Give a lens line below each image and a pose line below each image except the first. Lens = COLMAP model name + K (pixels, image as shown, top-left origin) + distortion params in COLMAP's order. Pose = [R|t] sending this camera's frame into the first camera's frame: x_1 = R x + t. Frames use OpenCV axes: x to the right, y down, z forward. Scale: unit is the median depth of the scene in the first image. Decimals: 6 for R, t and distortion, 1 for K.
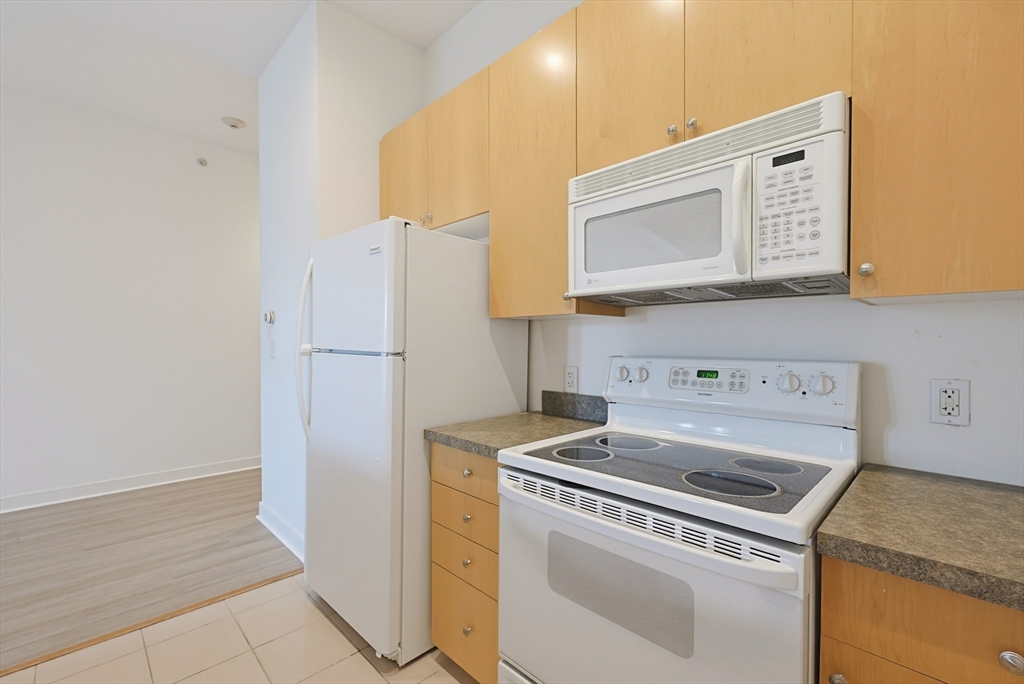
lens RADIAL K [[445.9, 0, 500.9], [0, 445.9, 350.6], [0, 0, 1]] dist [0.005092, -0.001348]
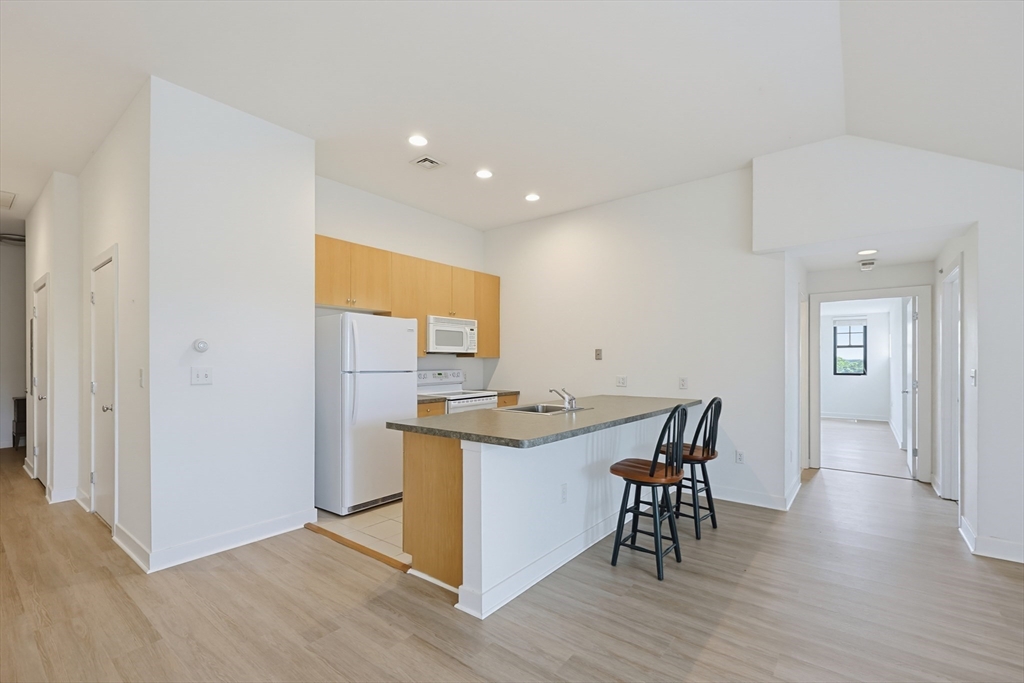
lens RADIAL K [[445.9, 0, 518.4], [0, 445.9, 360.0], [0, 0, 1]] dist [0.005092, -0.001348]
pose [[-0.137131, -0.000831, 0.990553, -3.144327], [0.019857, 0.999796, 0.003588, -0.063396], [-0.990354, 0.020162, -0.137086, 0.820206]]
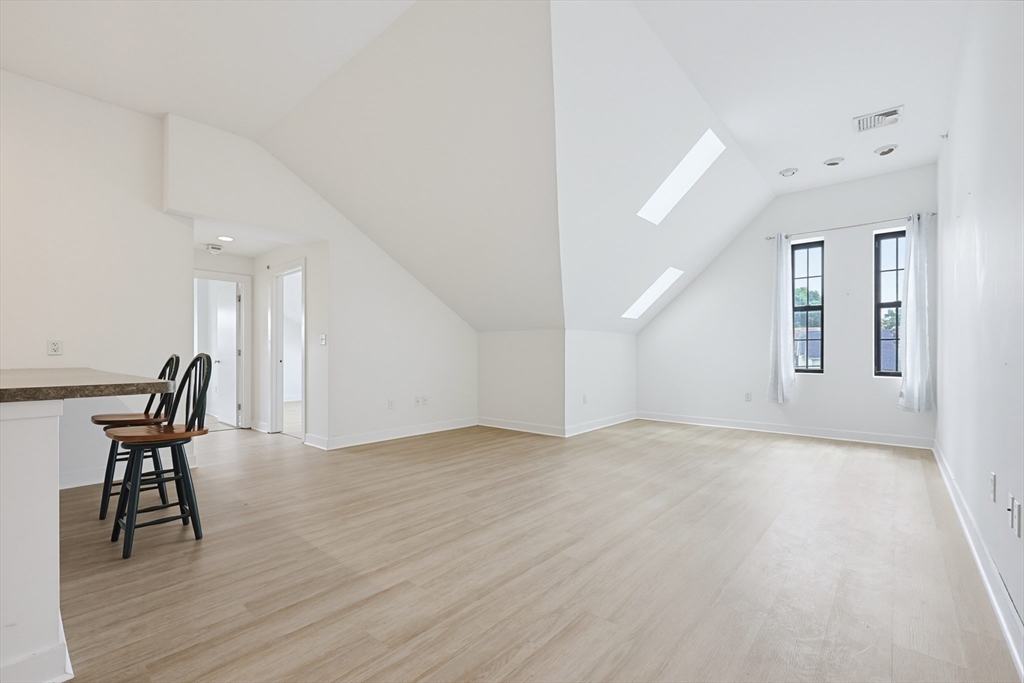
lens RADIAL K [[445.9, 0, 518.3], [0, 445.9, 346.7], [0, 0, 1]] dist [0.005092, -0.001348]
pose [[-0.996152, -0.002730, -0.087599, -2.508270], [-0.003348, 0.999971, 0.006907, 0.095531], [0.087578, 0.007173, -0.996132, 1.771949]]
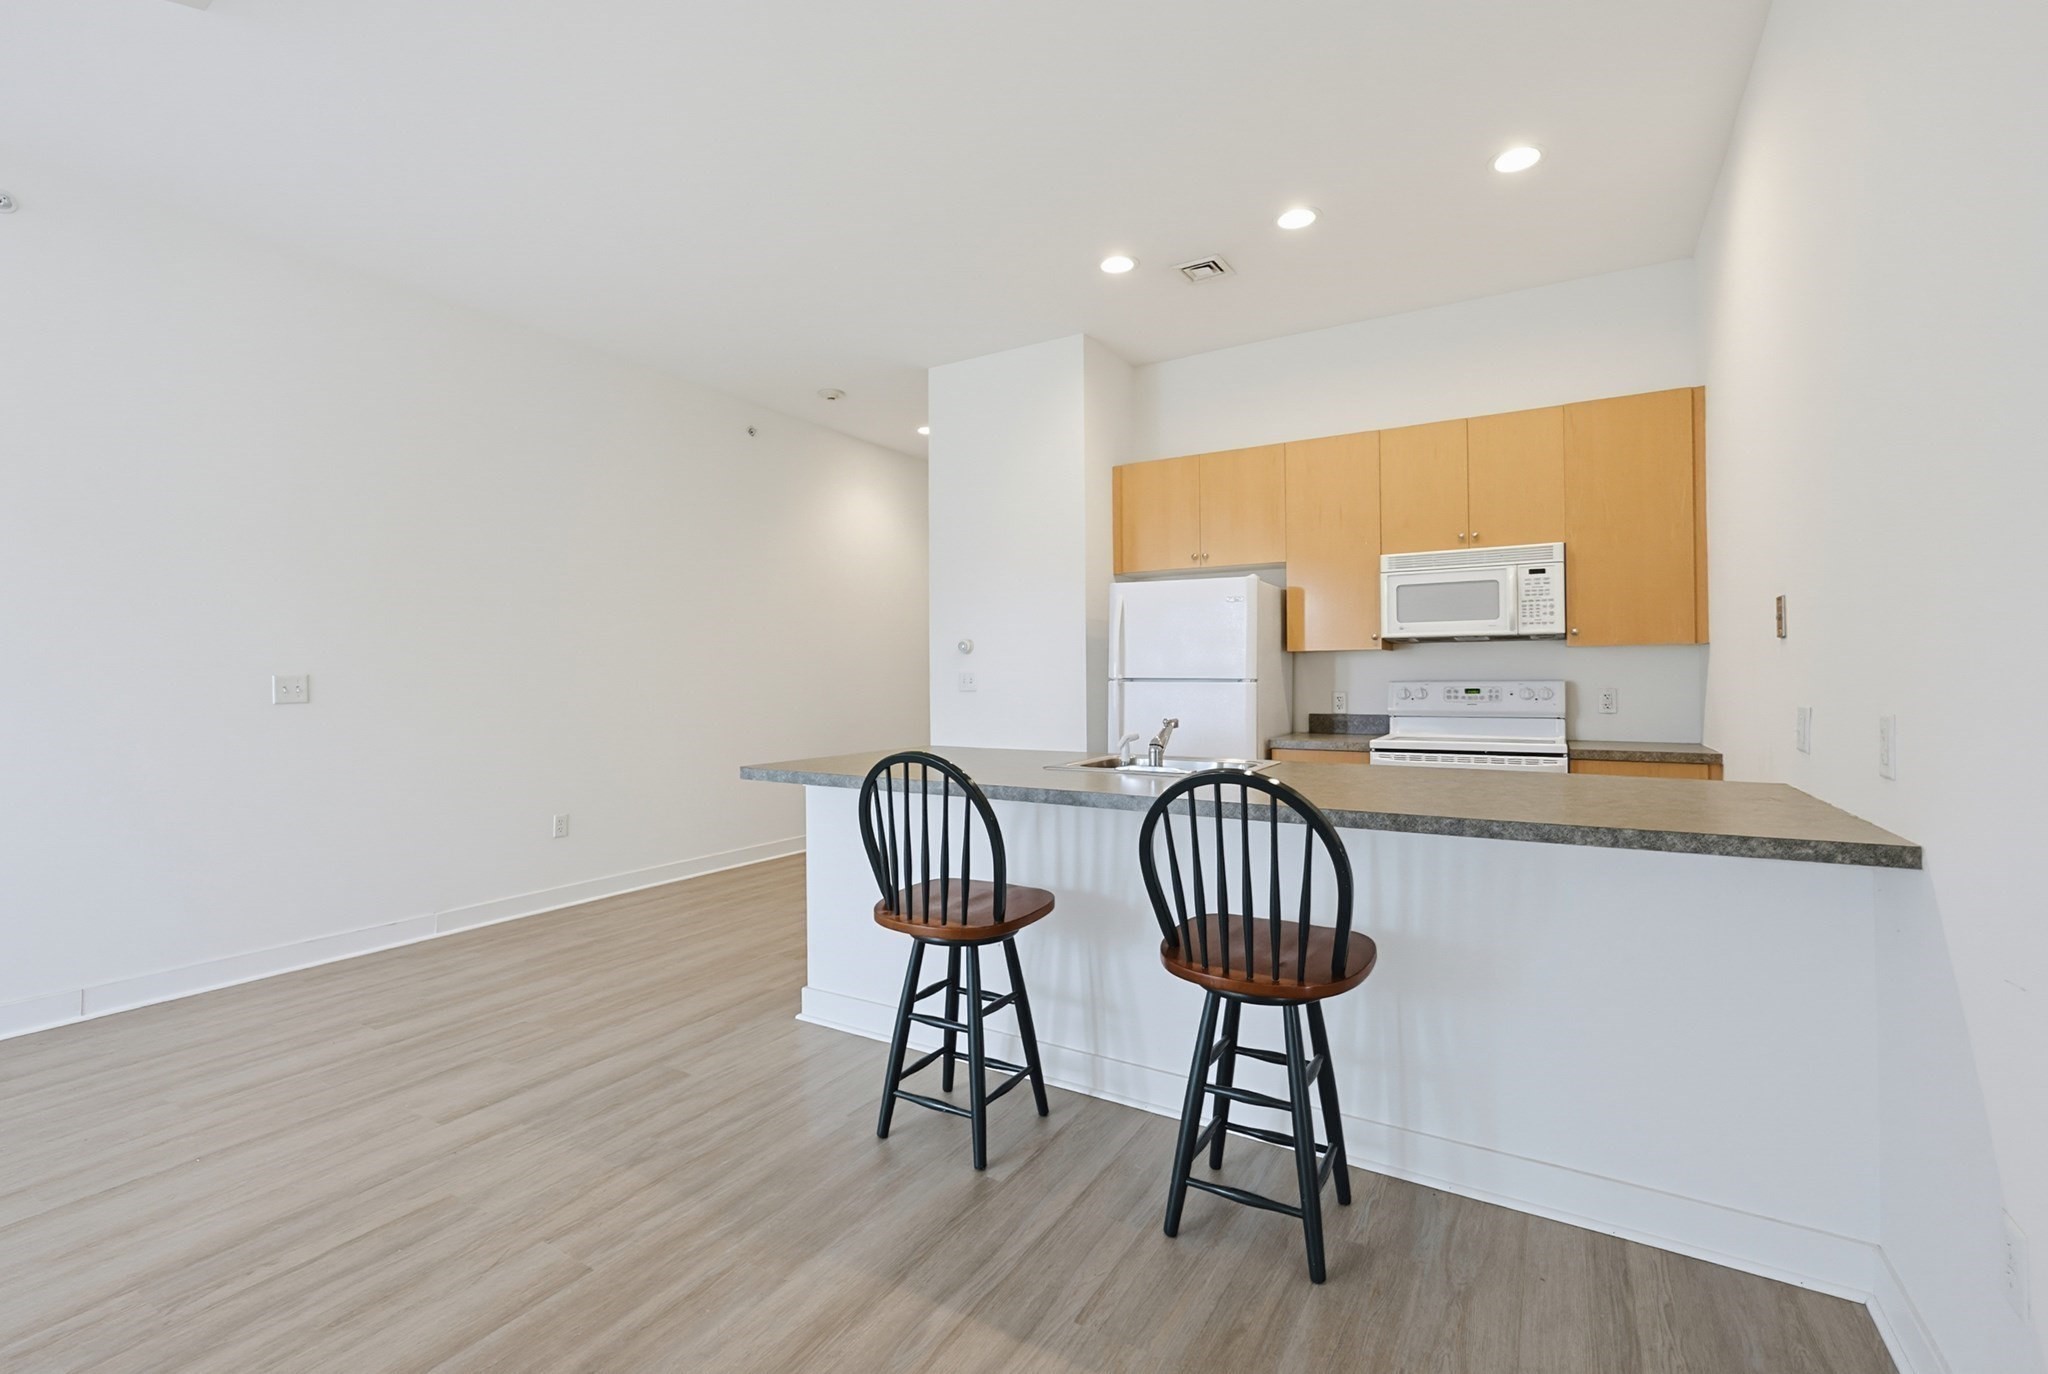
lens RADIAL K [[891.9, 0, 1019.0], [0, 891.9, 677.0], [0, 0, 1]] dist [0.005092, -0.001348]
pose [[0.967805, -0.008134, 0.251571, -1.682445], [0.013622, 0.999706, -0.020081, 0.042538], [-0.251334, 0.022861, 0.967630, -1.448352]]
